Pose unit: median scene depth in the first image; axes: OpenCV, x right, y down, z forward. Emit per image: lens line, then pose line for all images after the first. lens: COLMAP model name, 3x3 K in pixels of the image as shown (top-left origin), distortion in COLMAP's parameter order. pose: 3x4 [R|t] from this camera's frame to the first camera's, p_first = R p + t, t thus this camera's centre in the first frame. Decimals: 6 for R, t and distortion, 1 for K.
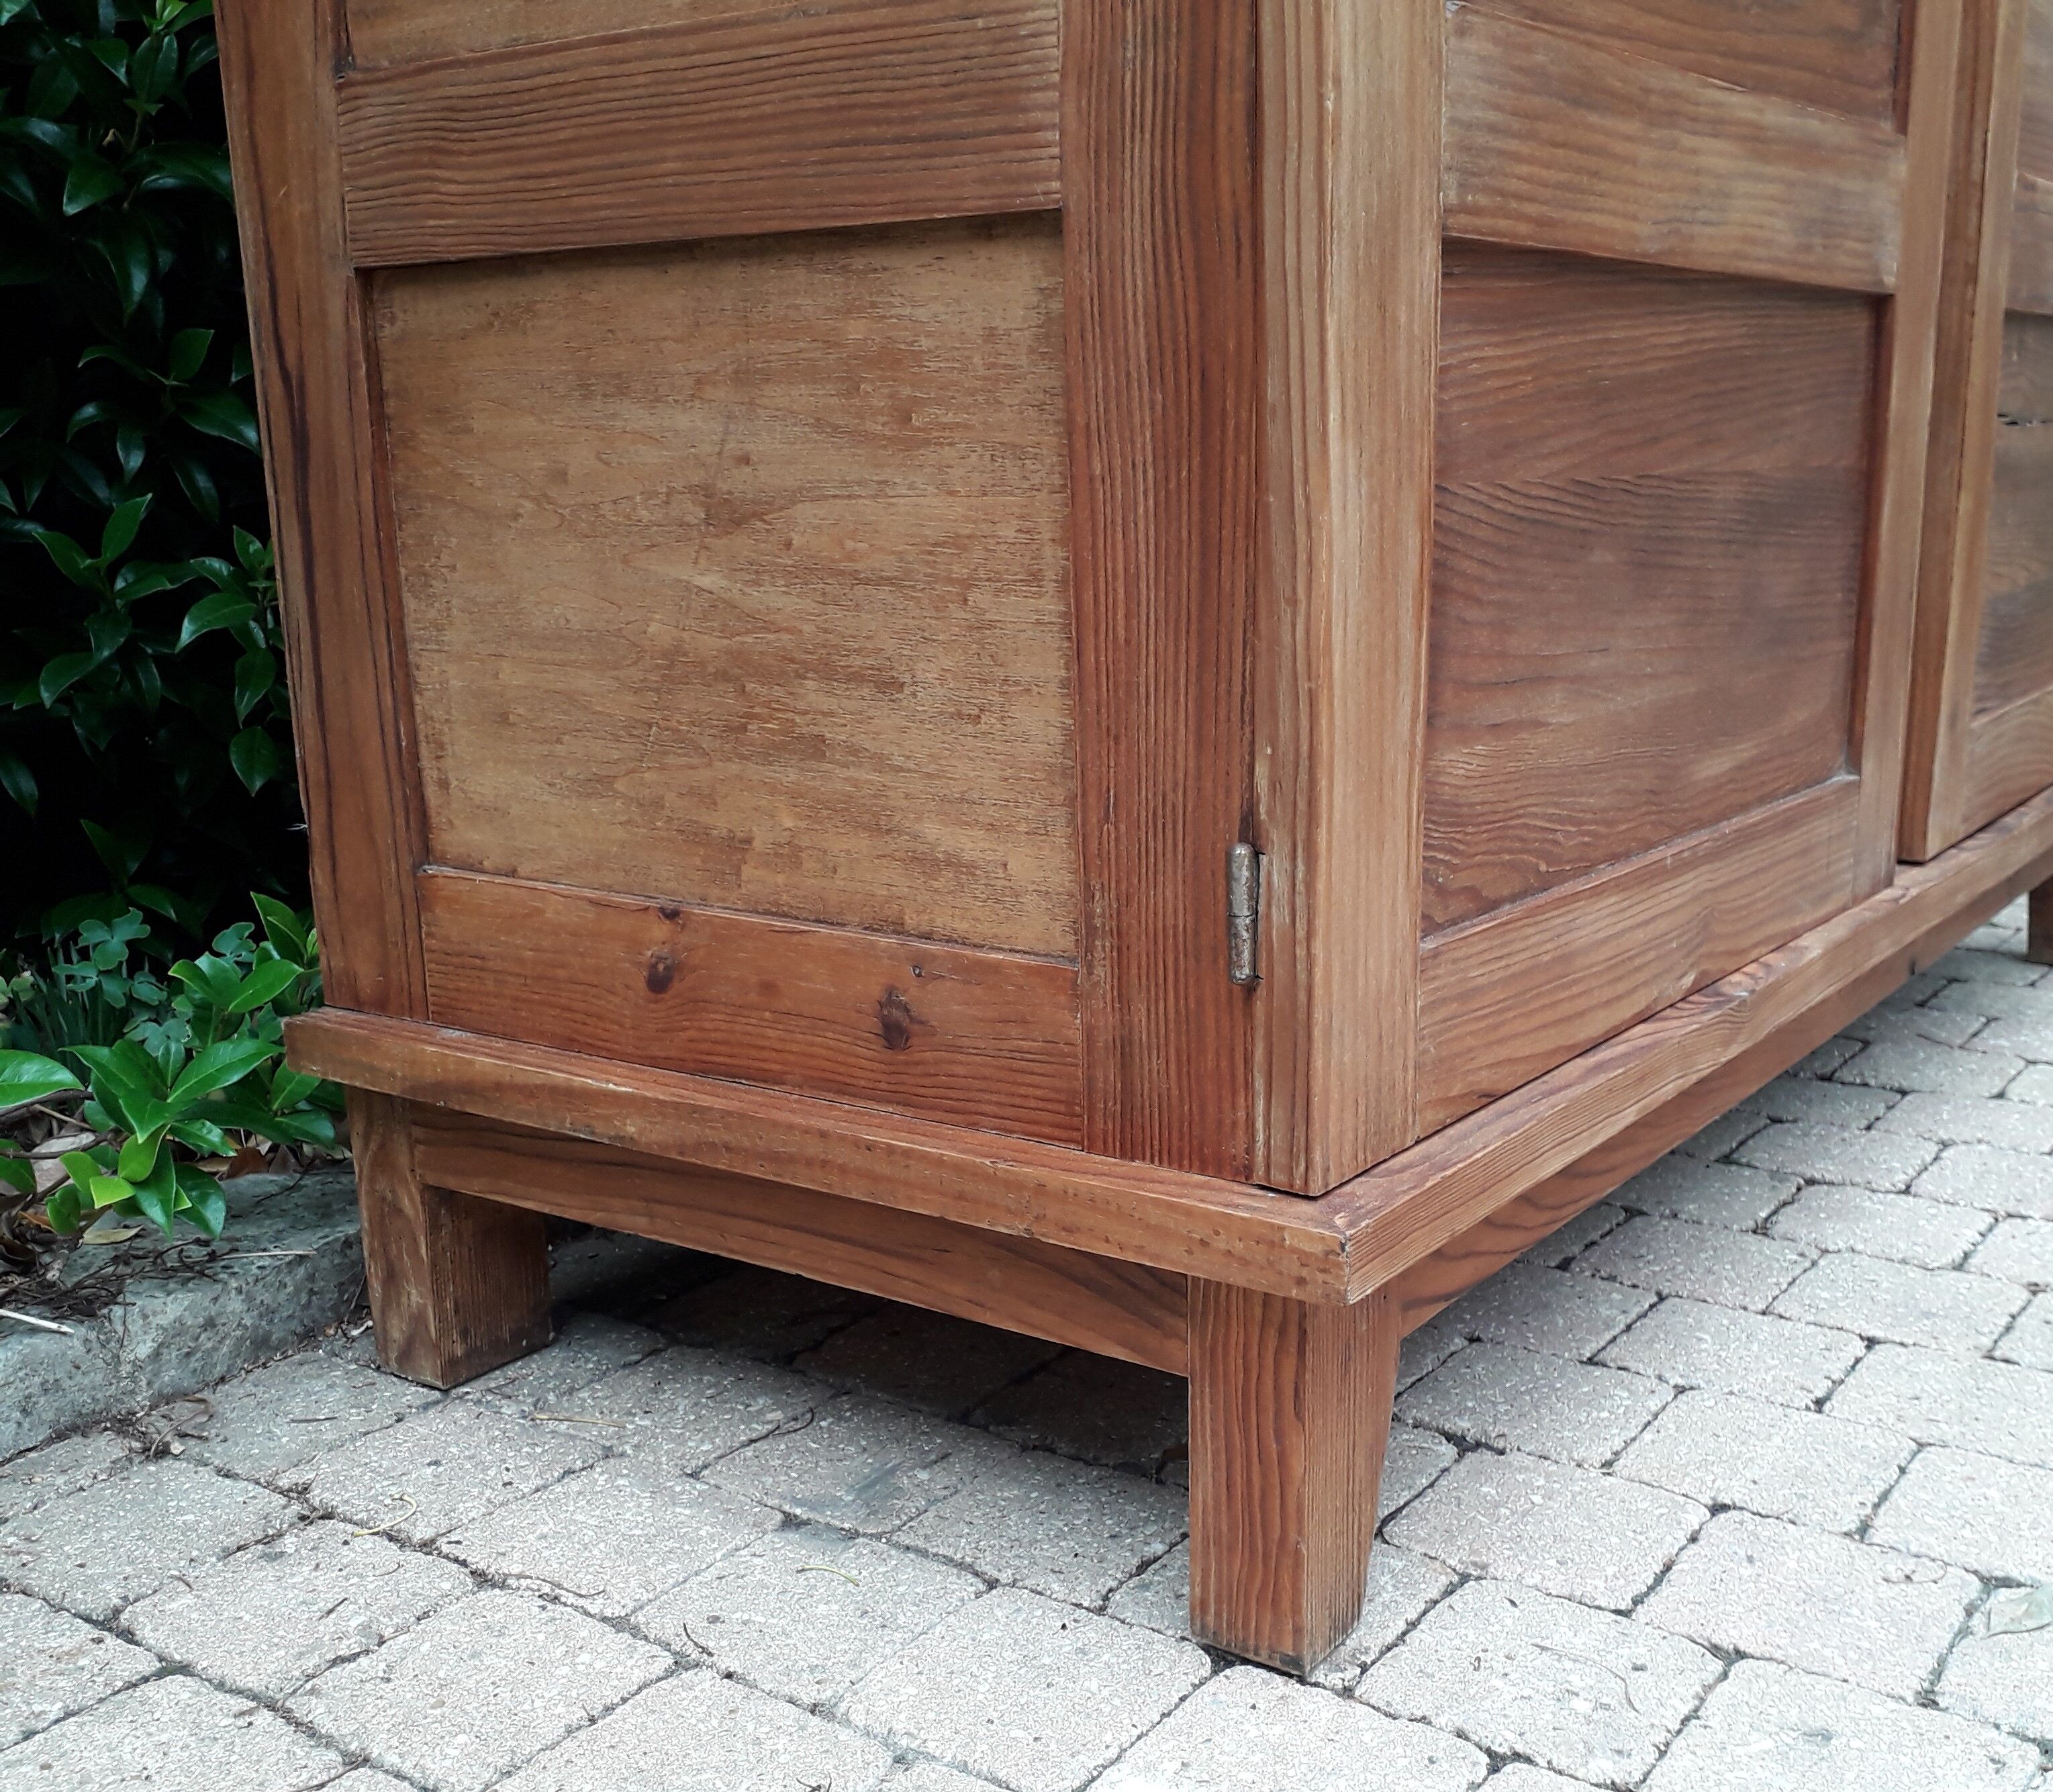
lens RADIAL K [[2329.1, 0, 1112.2], [0, 2329.1, 897.7], [0, 0, 1]] dist [0.220661, -0.515606]
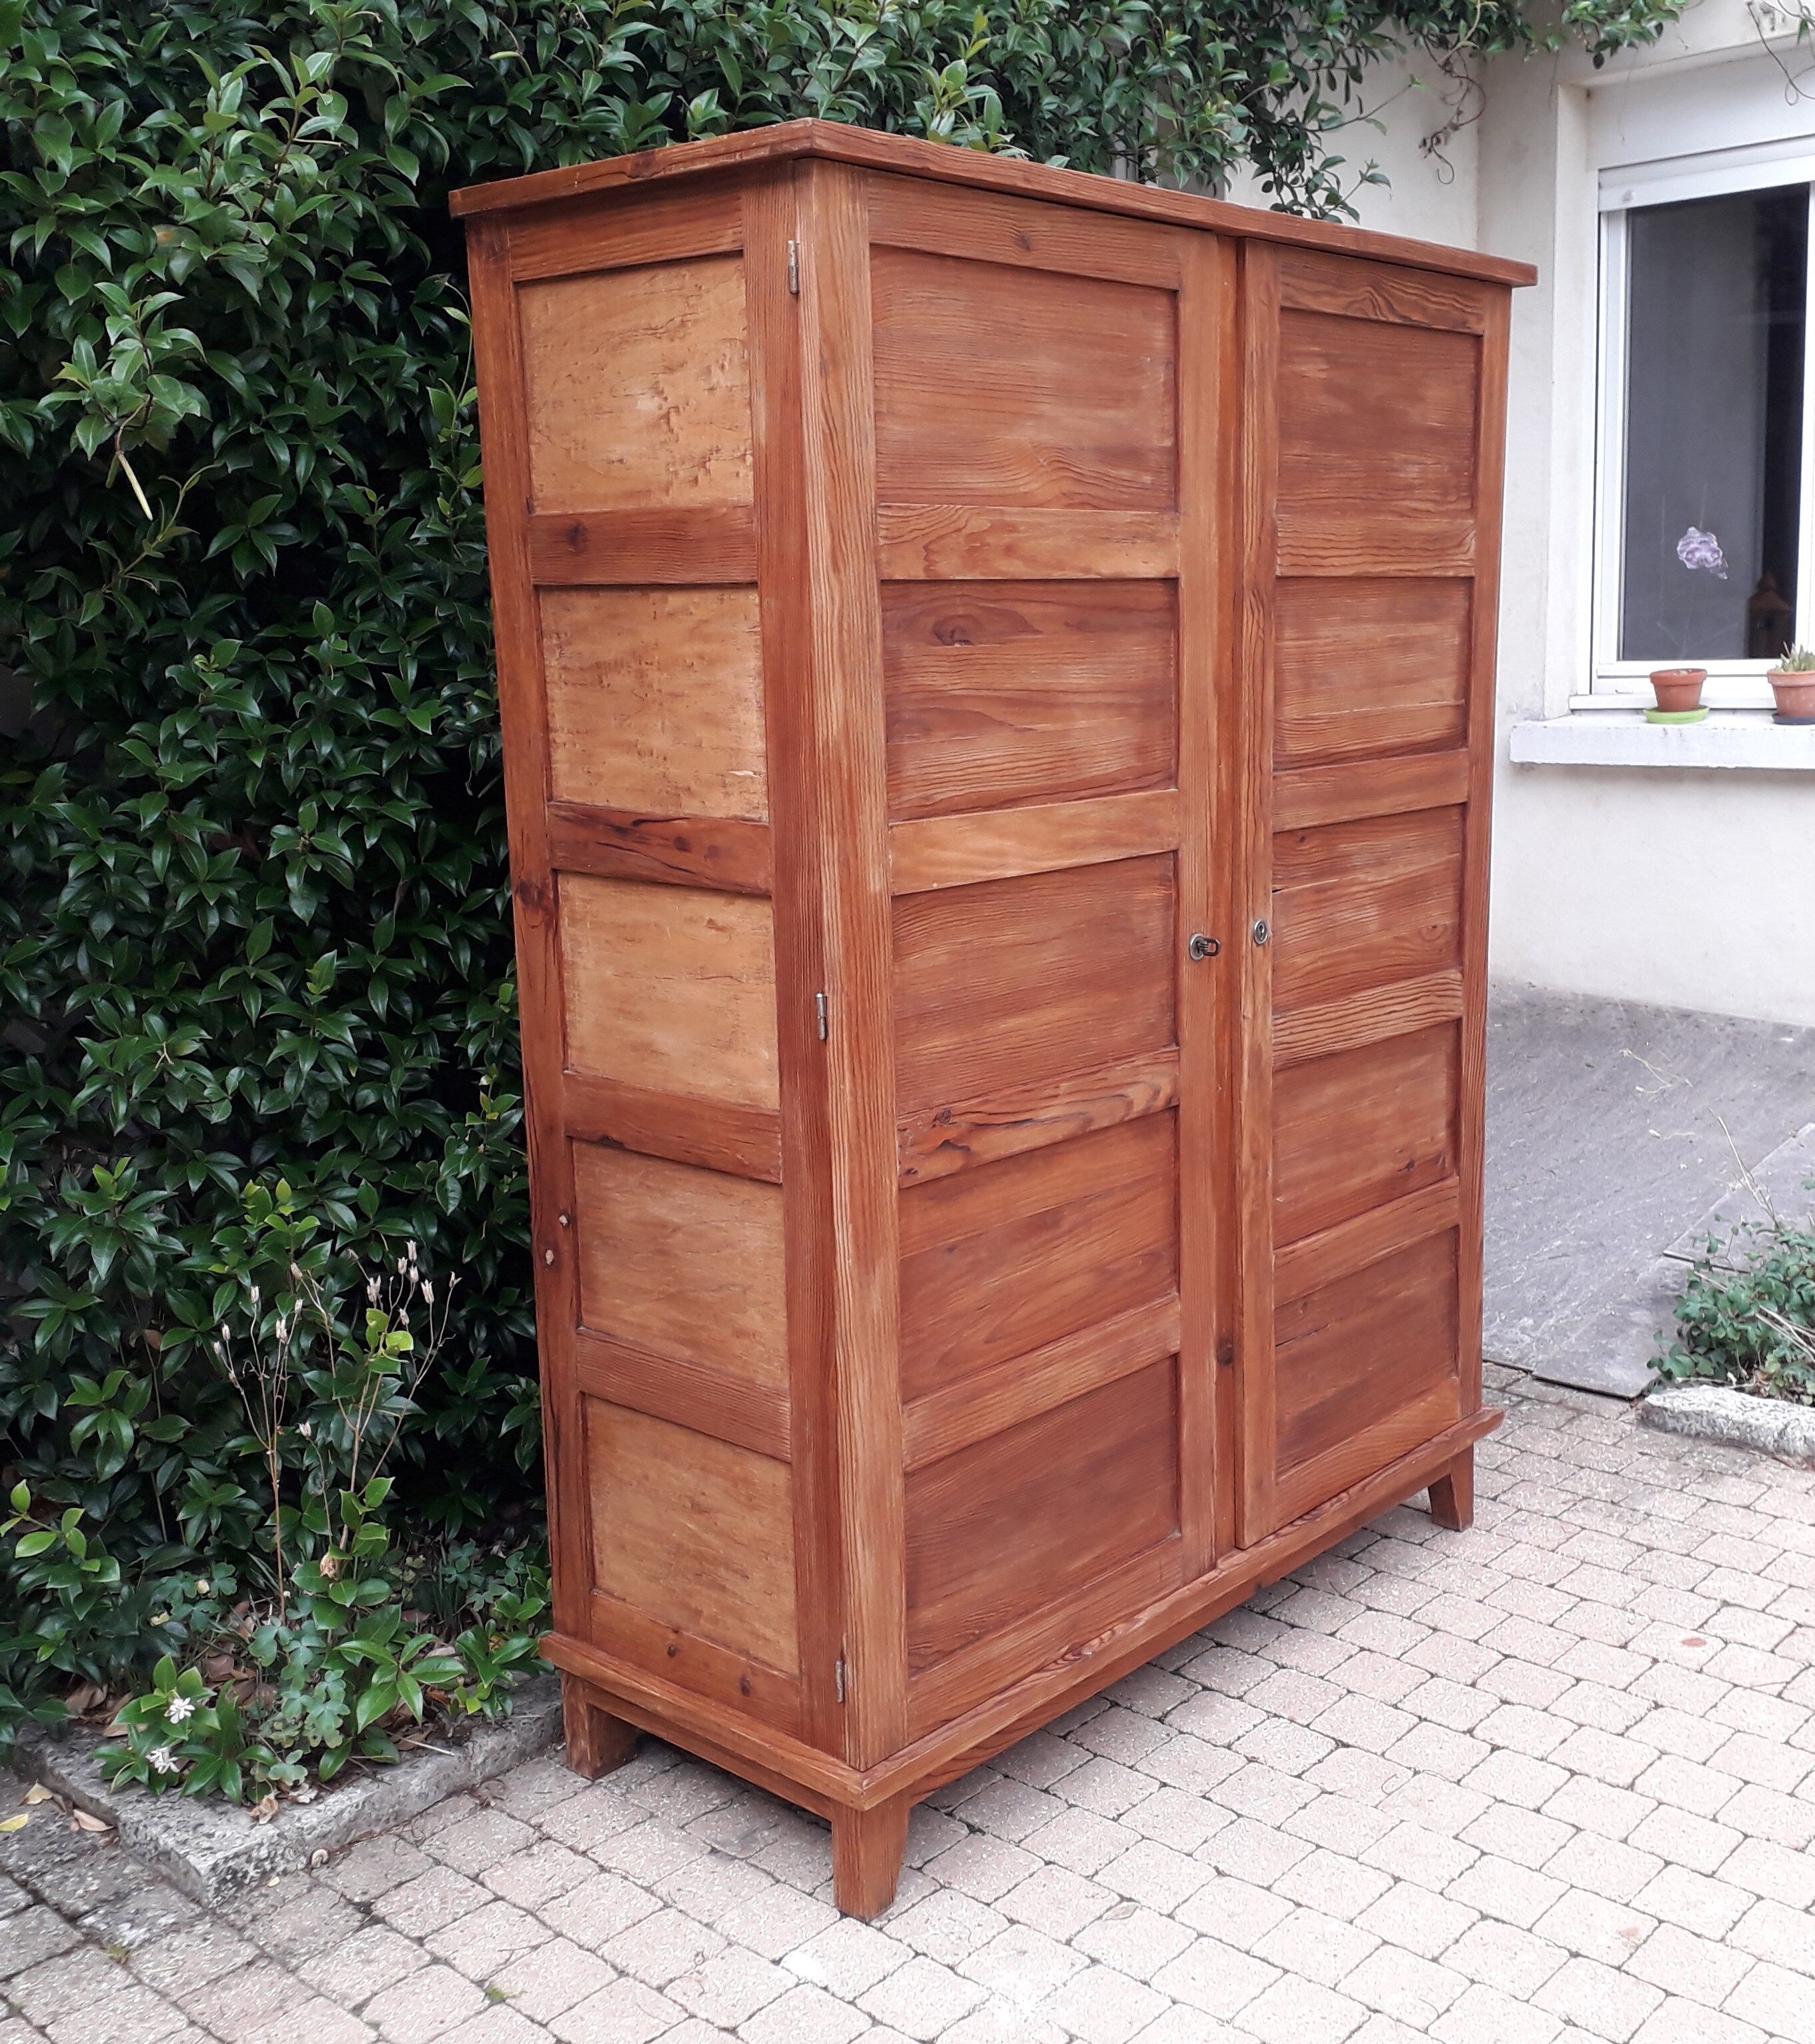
lens RADIAL K [[2197.5, 0, 1076.0], [0, 2197.5, 1006.4], [0, 0, 1]] dist [0.272614, -0.603575]
pose [[0.996619, 0.025936, -0.077963, 0.451413], [-0.028170, 0.999219, -0.027704, -0.638560], [0.077184, 0.029807, 0.996571, -1.569891]]
